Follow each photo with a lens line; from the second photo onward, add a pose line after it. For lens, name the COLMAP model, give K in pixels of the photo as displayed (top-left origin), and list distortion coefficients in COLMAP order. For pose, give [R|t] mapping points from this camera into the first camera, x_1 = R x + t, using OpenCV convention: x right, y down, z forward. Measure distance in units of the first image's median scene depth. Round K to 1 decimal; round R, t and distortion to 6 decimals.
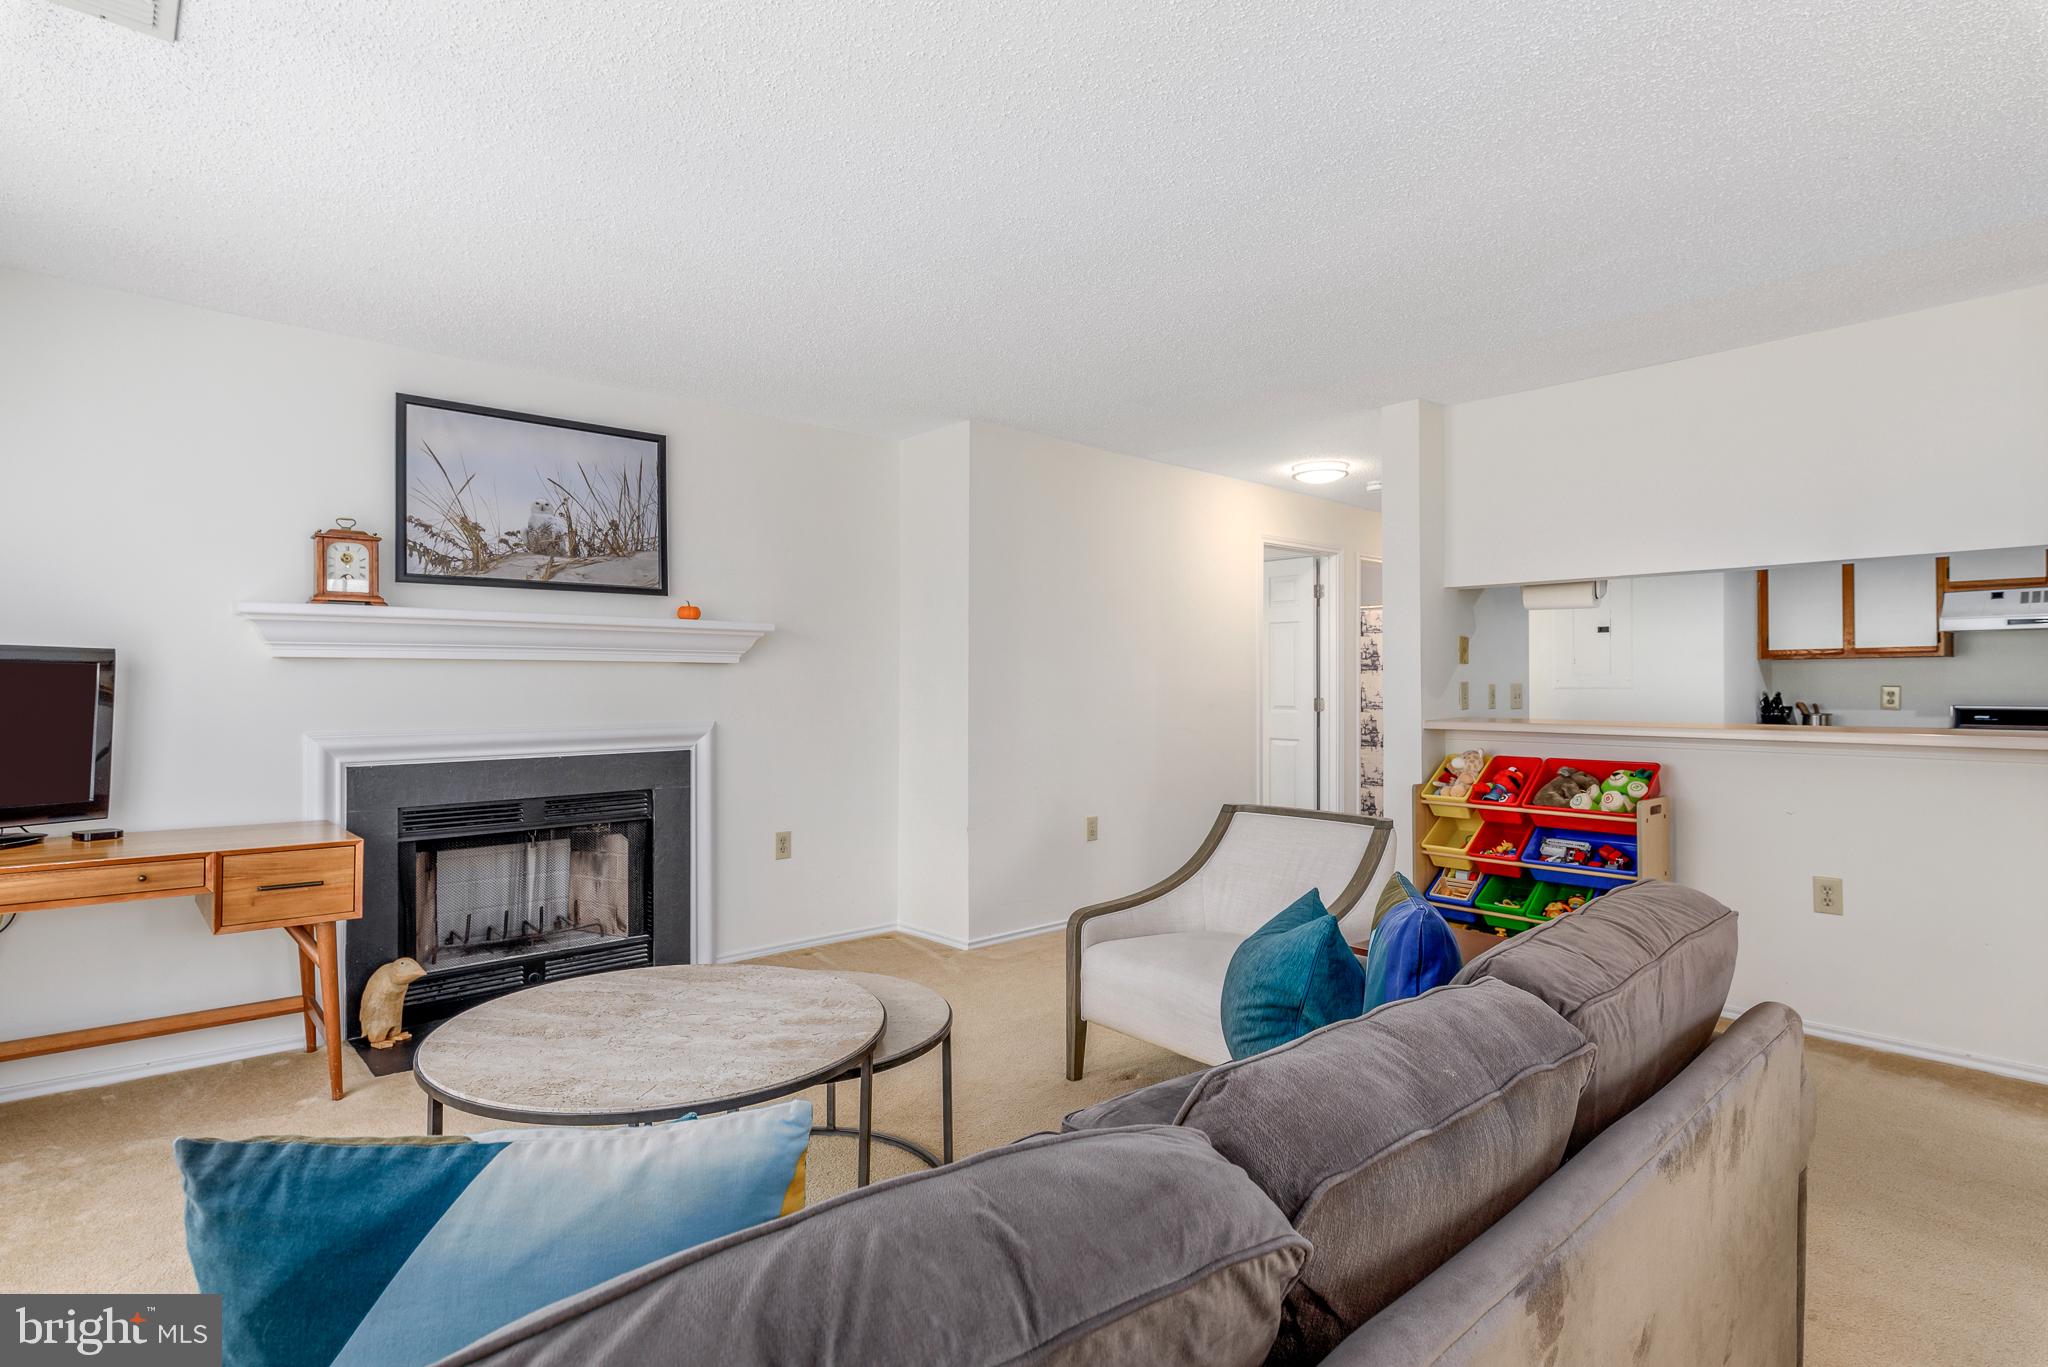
lens RADIAL K [[1039.4, 0, 1024.0], [0, 1039.4, 683.5], [0, 0, 1]] dist [0.002944, 0.000620]
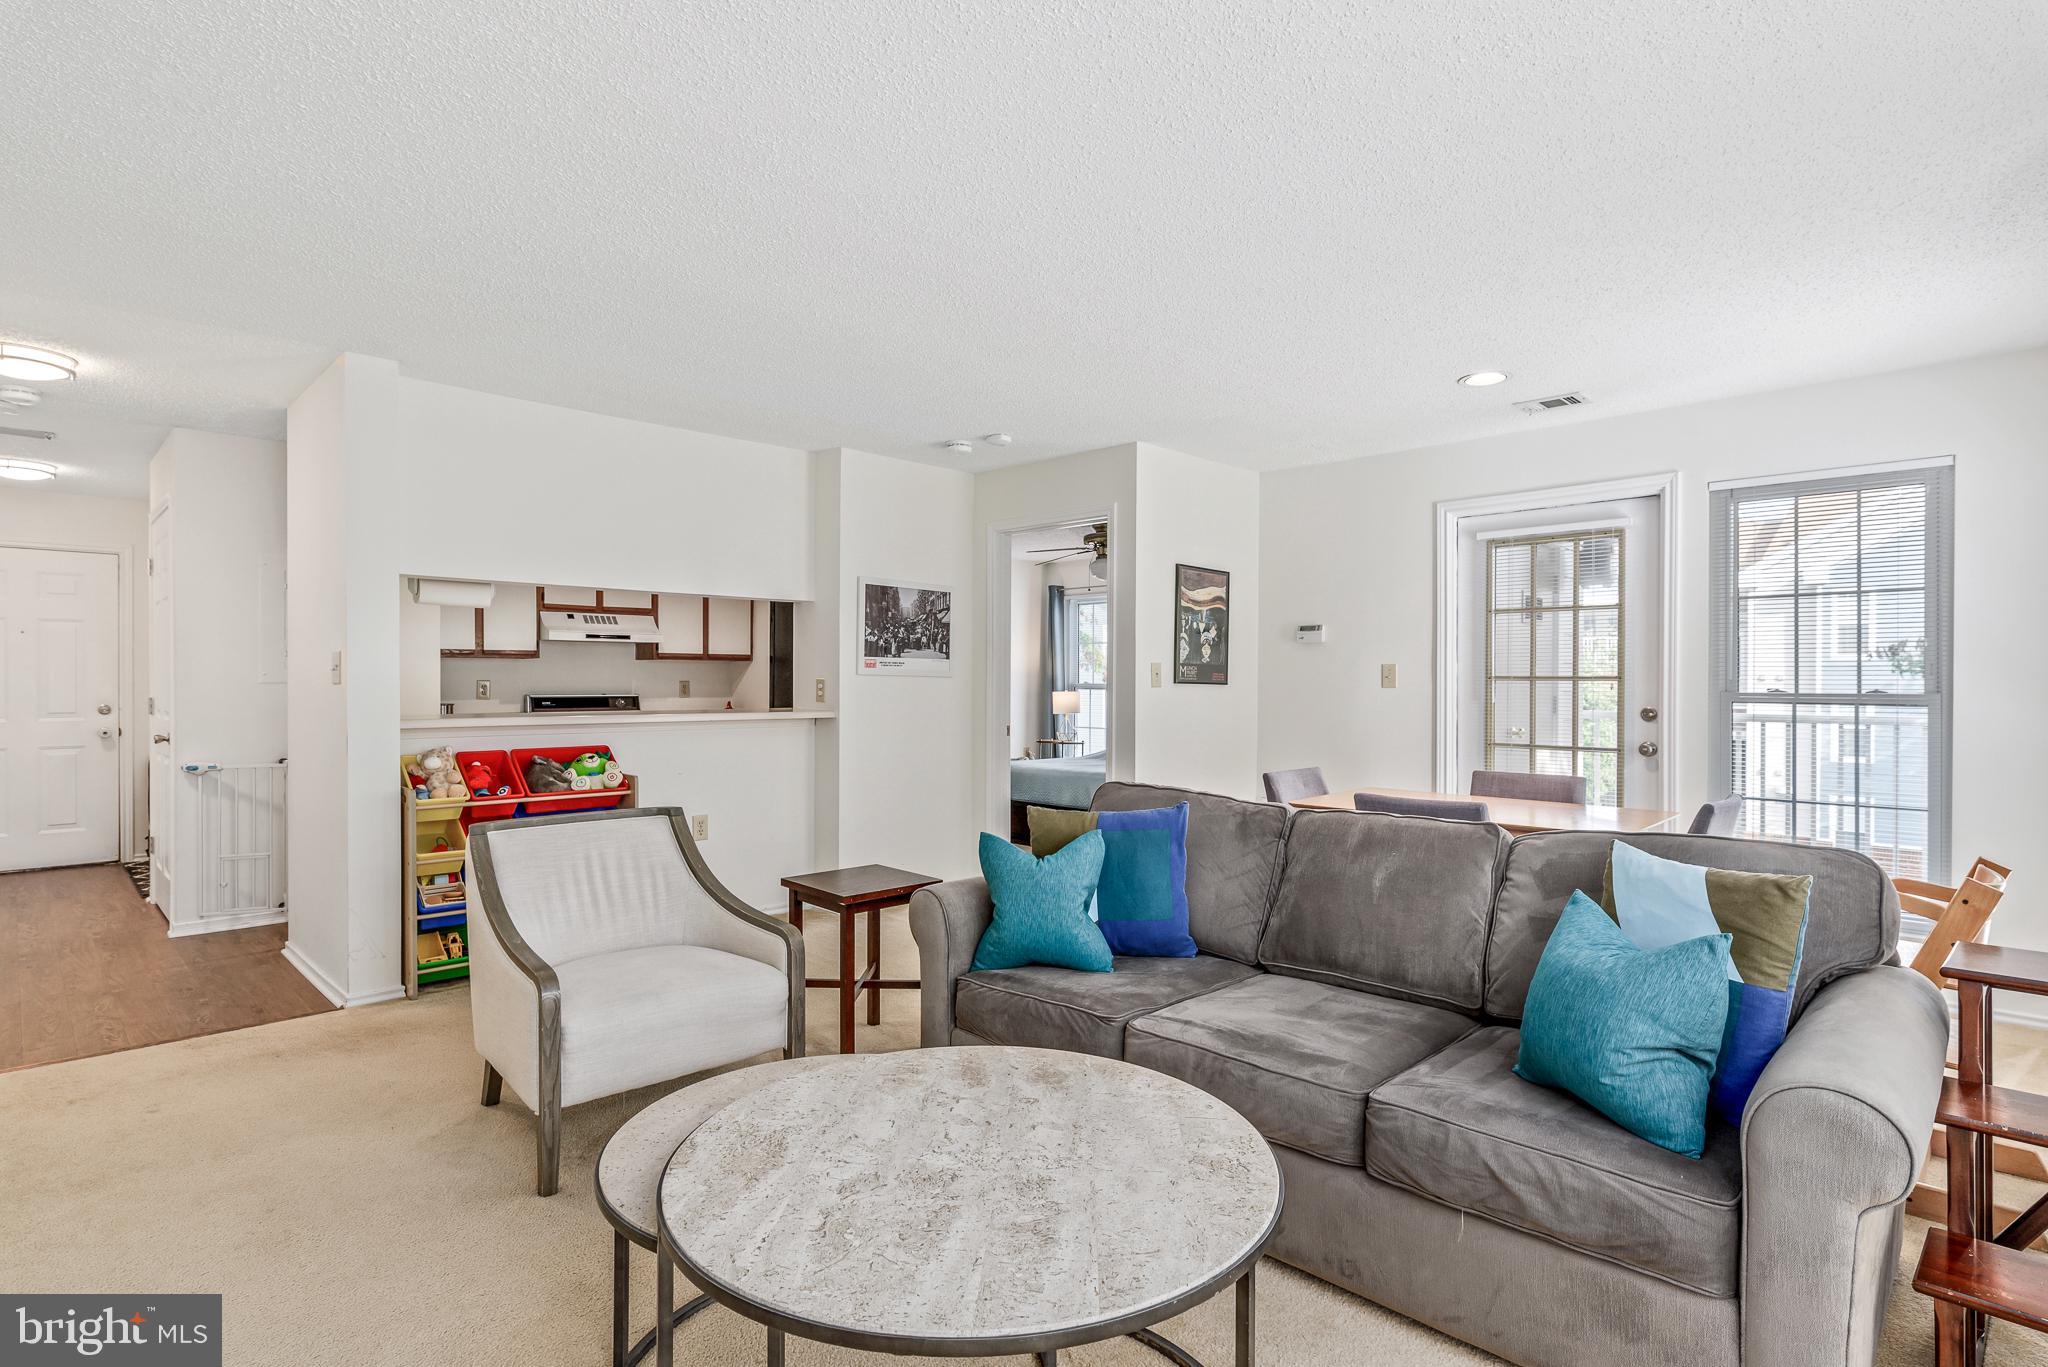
lens RADIAL K [[1023.0, 0, 1026.5], [0, 1023.0, 678.1], [0, 0, 1]] dist [-0.001527, -0.000034]
pose [[-0.042577, 0.003150, 0.999088, -0.574502], [-0.006254, 0.999975, -0.003419, -0.000298], [-0.999074, -0.006394, -0.042556, 0.540850]]
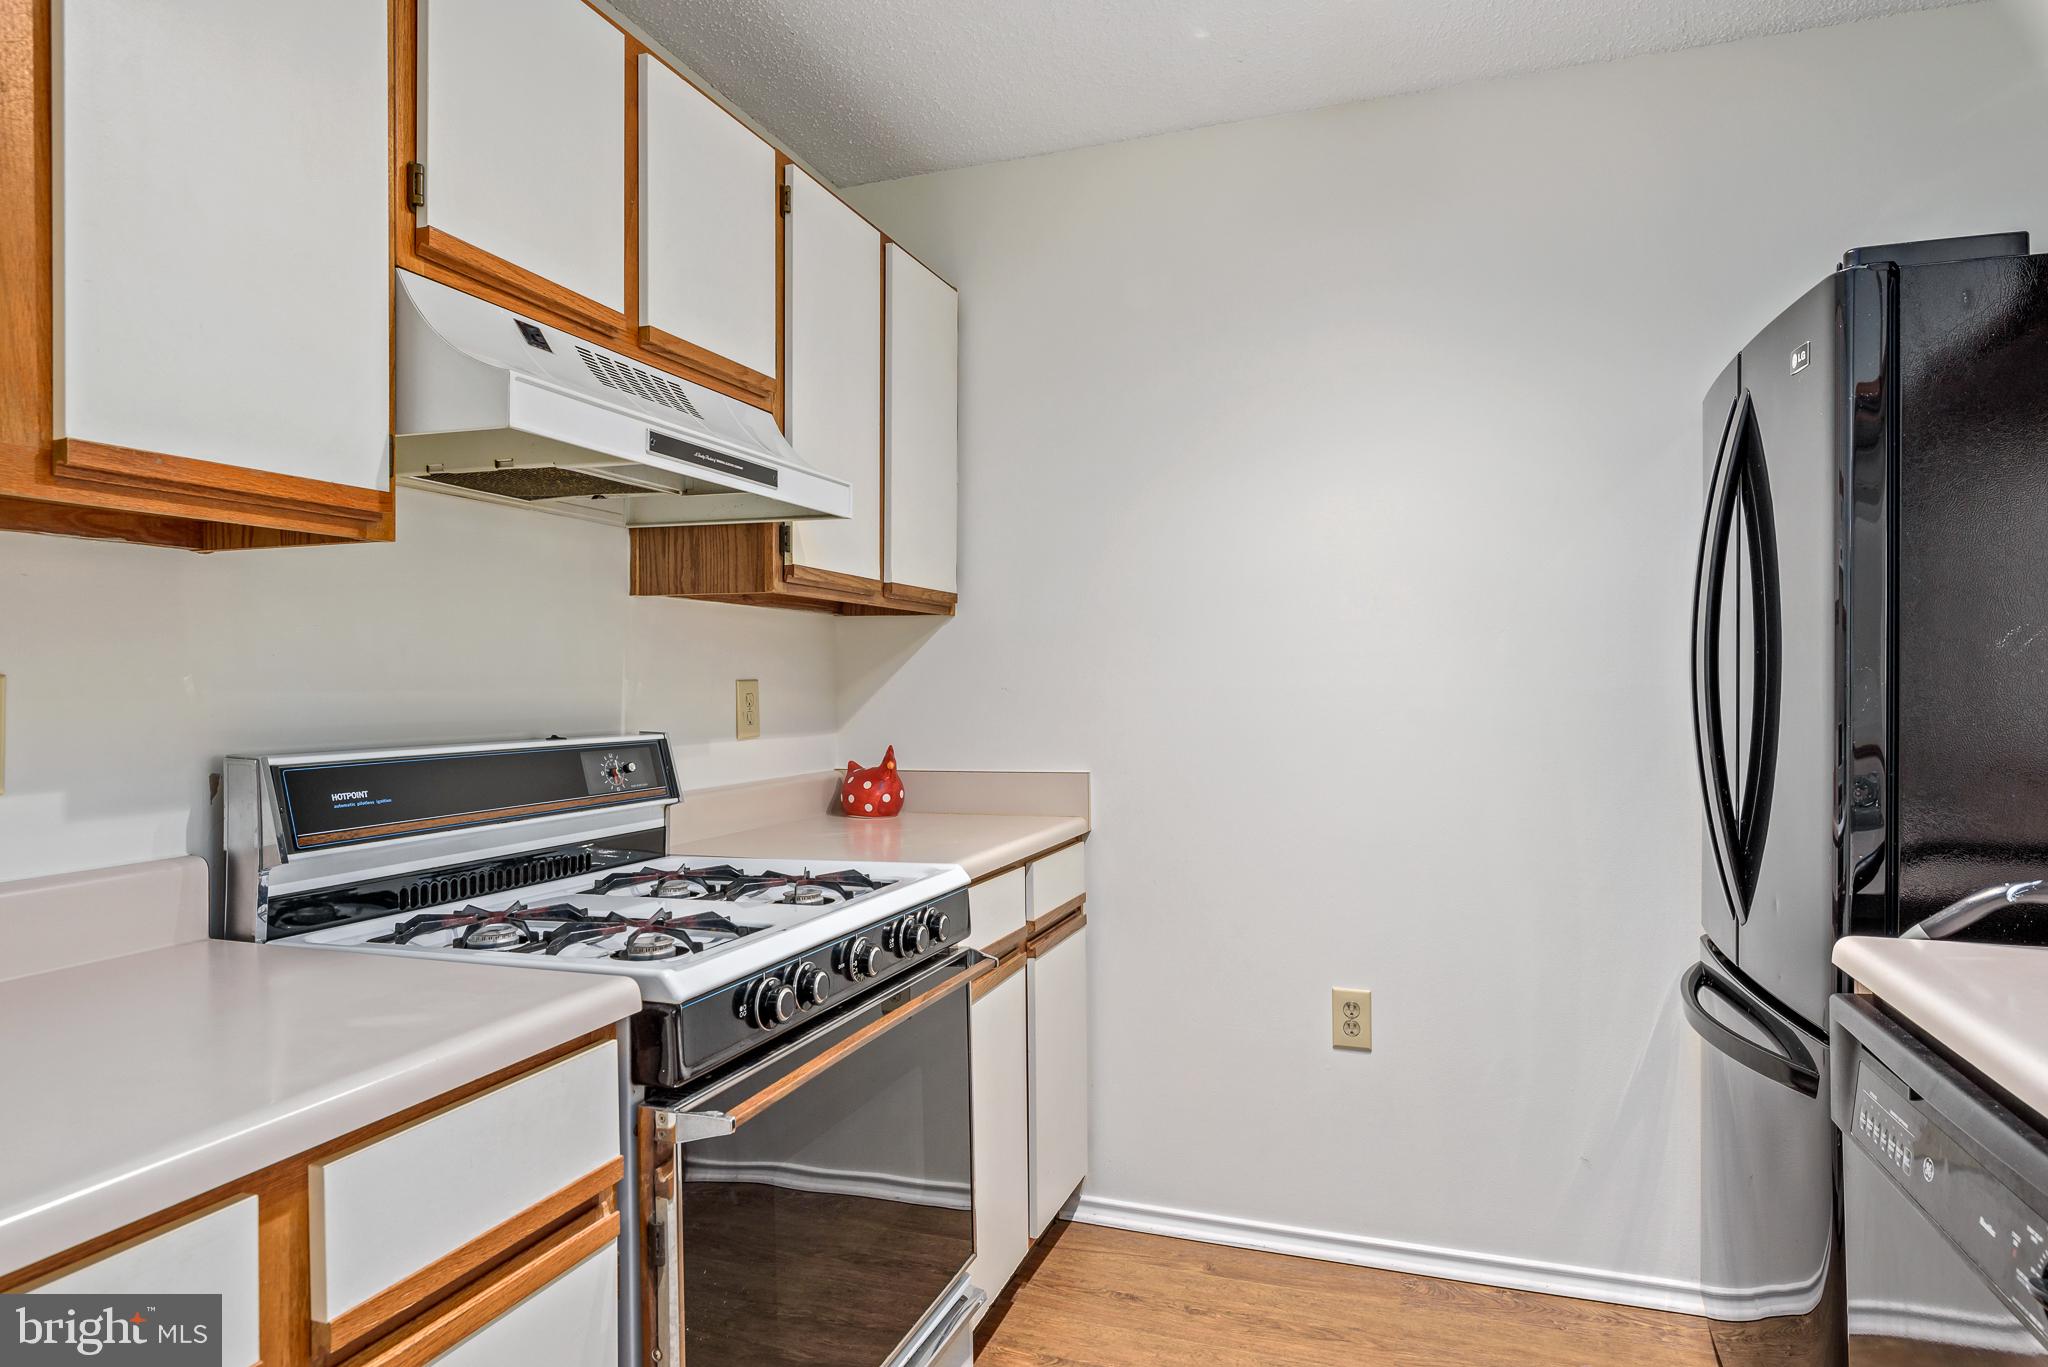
lens RADIAL K [[1176.2, 0, 1028.3], [0, 1176.2, 682.7], [0, 0, 1]] dist [-0.002062, 0.000550]
pose [[-0.476578, 0.003264, 0.879126, 0.745125], [0.004810, 0.999988, -0.001106, 0.005526], [-0.879119, 0.003702, -0.476588, 1.259133]]
